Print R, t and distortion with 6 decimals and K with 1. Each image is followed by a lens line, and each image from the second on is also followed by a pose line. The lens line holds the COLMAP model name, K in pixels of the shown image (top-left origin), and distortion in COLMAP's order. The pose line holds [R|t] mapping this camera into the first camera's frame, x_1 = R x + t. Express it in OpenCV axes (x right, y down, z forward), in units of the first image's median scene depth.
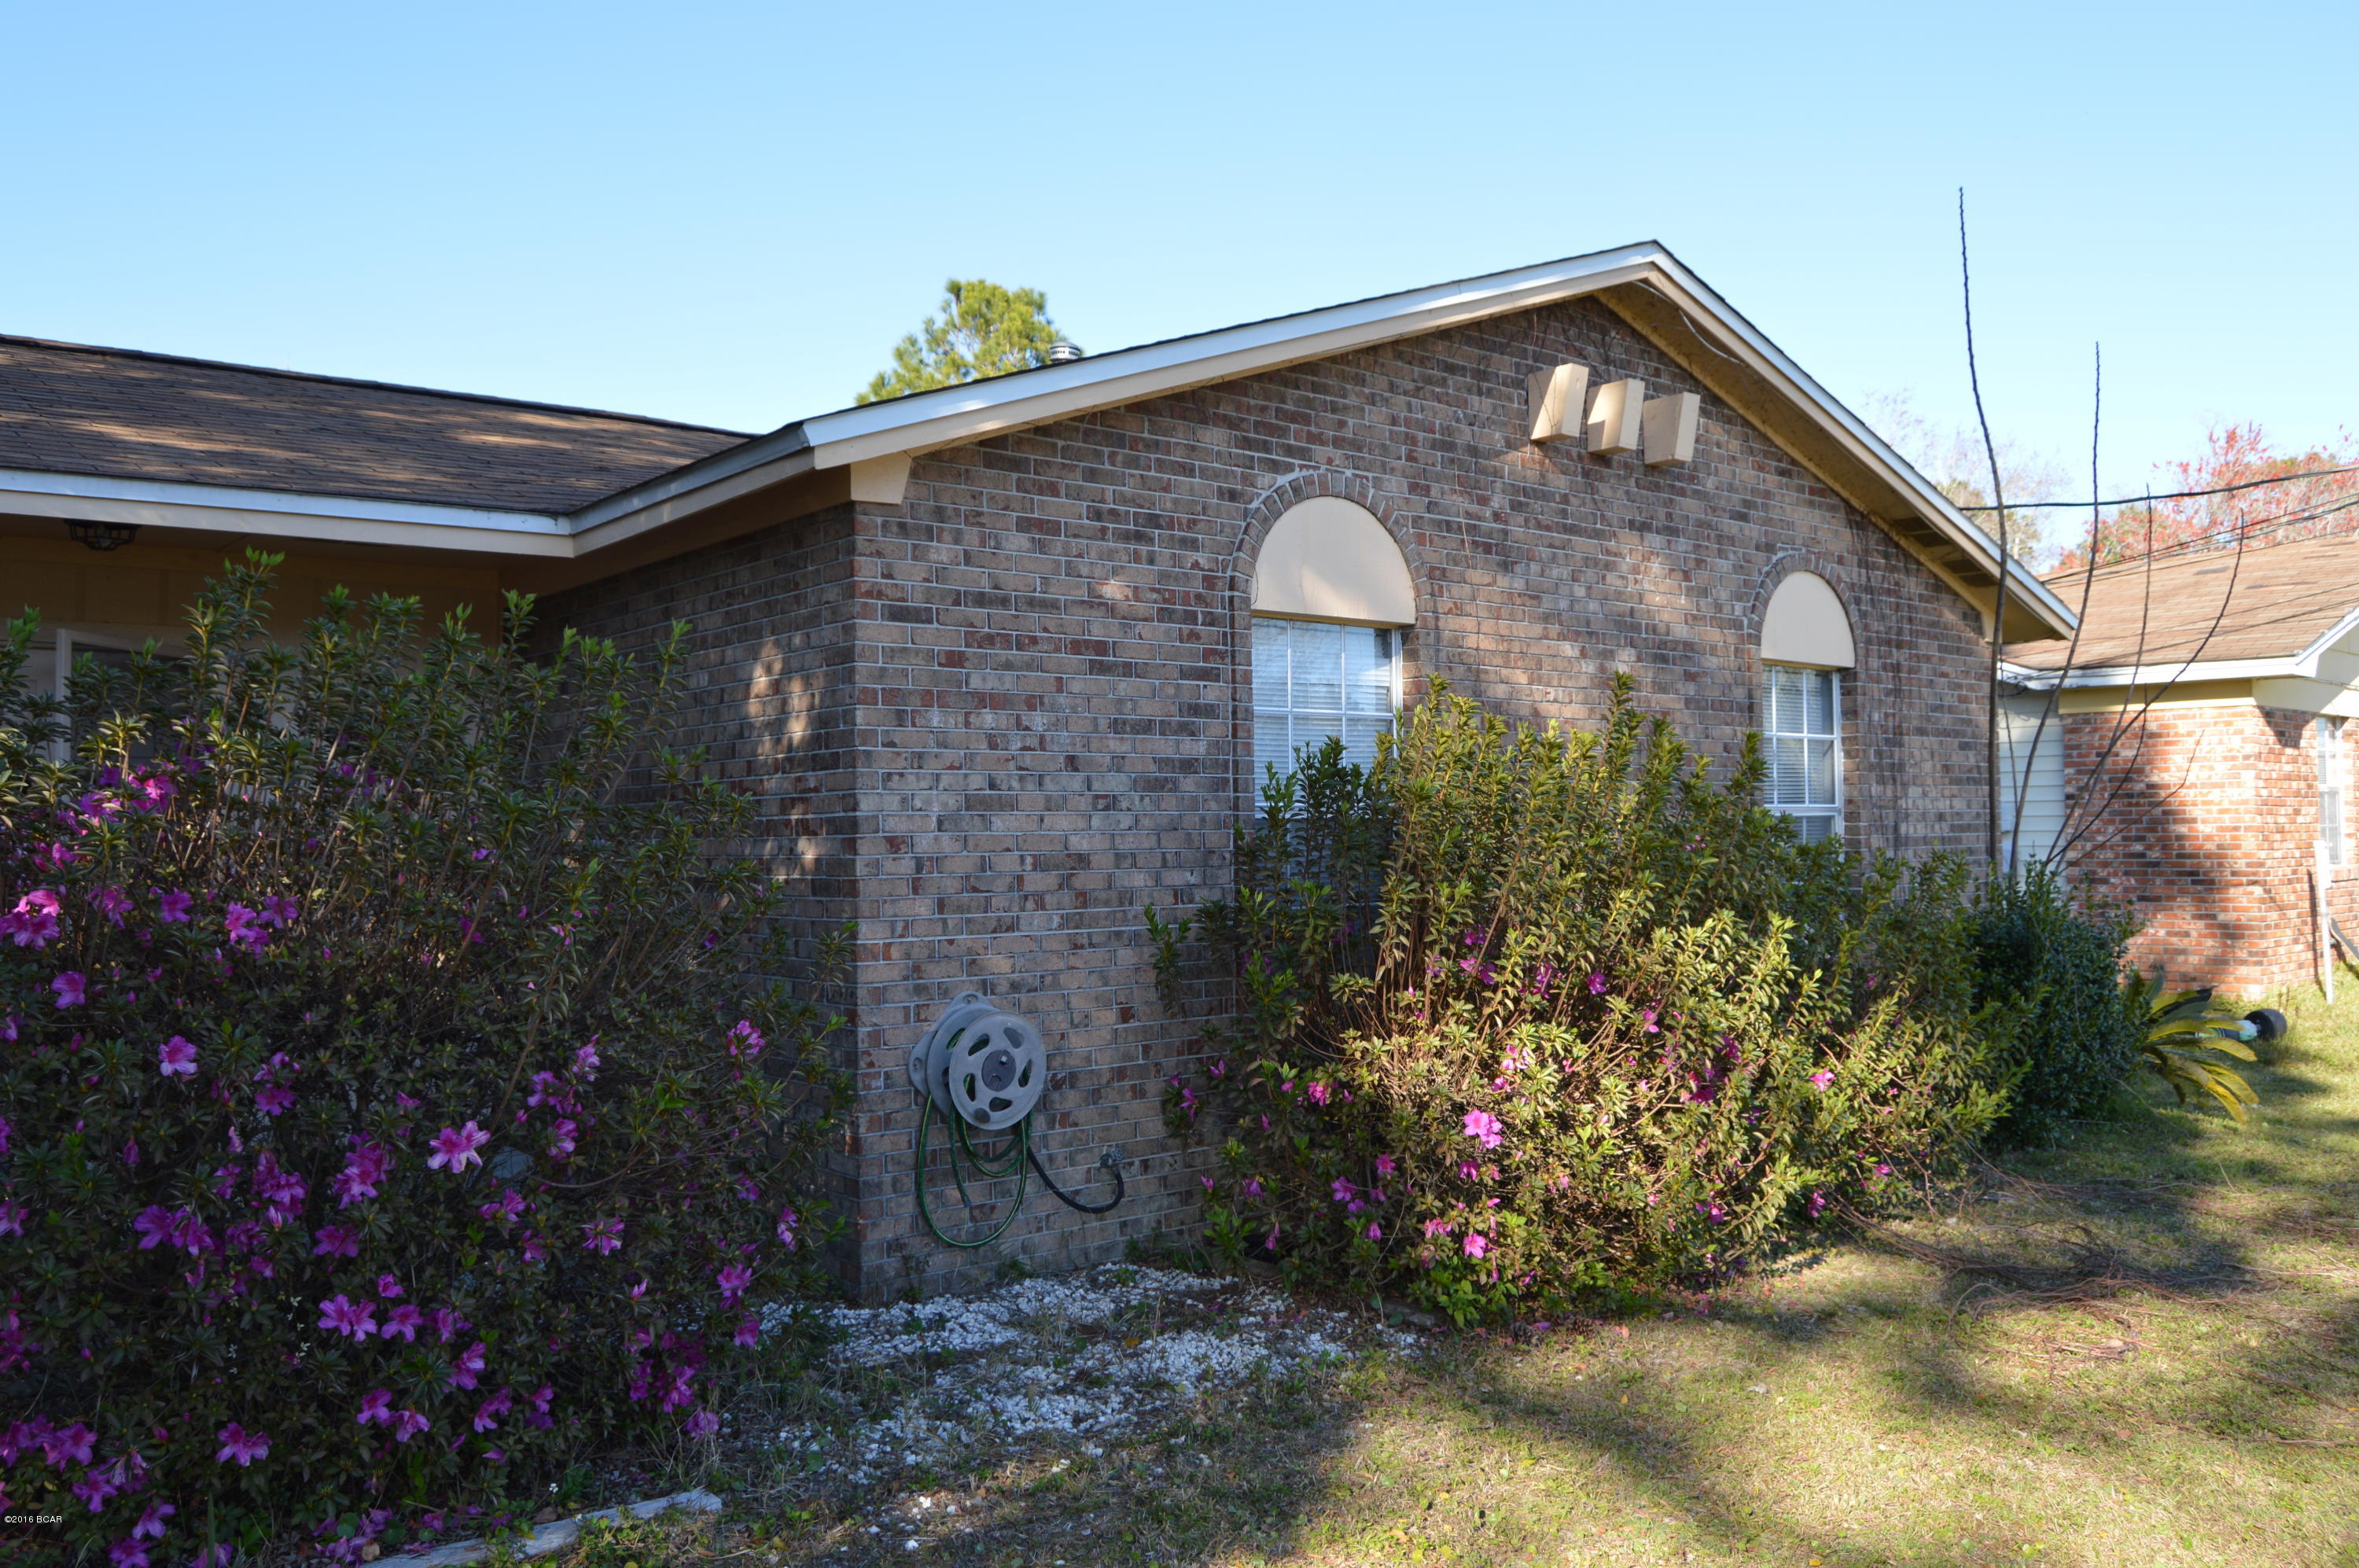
lens RADIAL K [[1860.2, 0, 1179.5], [0, 1860.2, 784.0], [0, 0, 1]] dist [-0.087590, 0.009852]
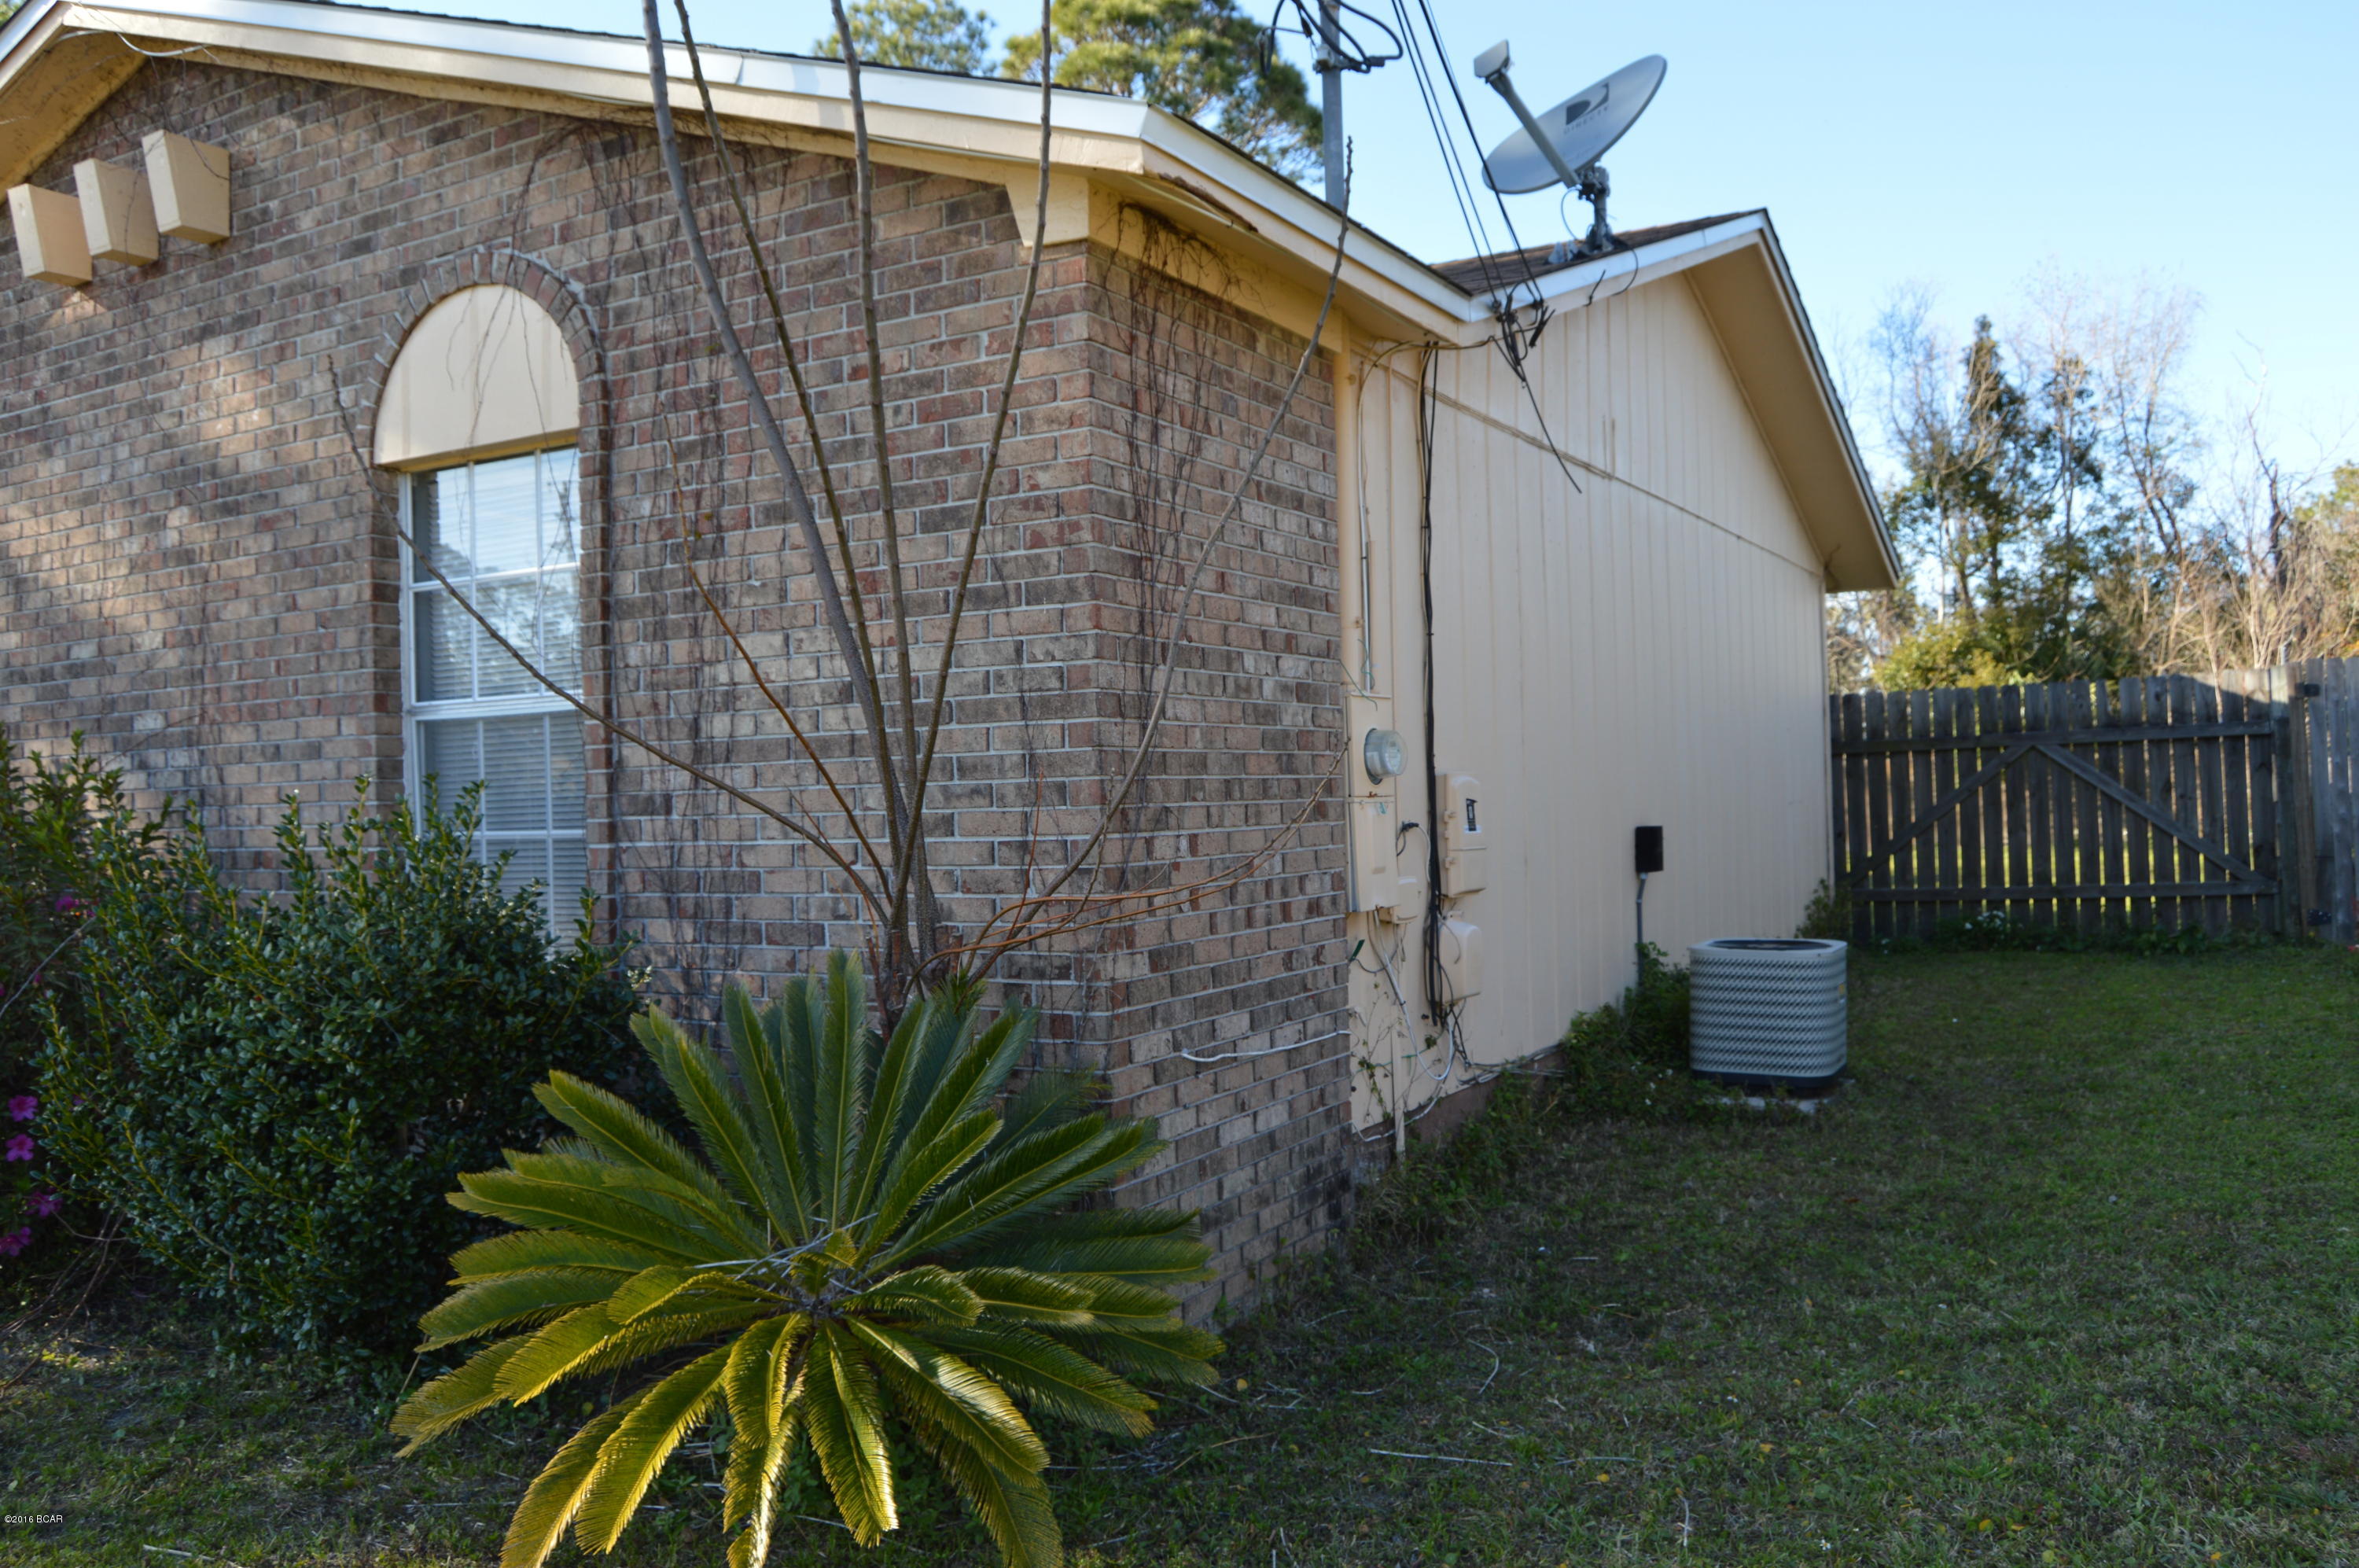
lens RADIAL K [[1860.2, 0, 1179.5], [0, 1860.2, 784.0], [0, 0, 1]] dist [-0.087590, 0.009852]
pose [[0.351354, -0.007428, -0.936213, 1.024885], [0.046505, 0.998873, 0.009528, 0.046420], [0.935087, -0.046886, 0.351303, 1.082922]]
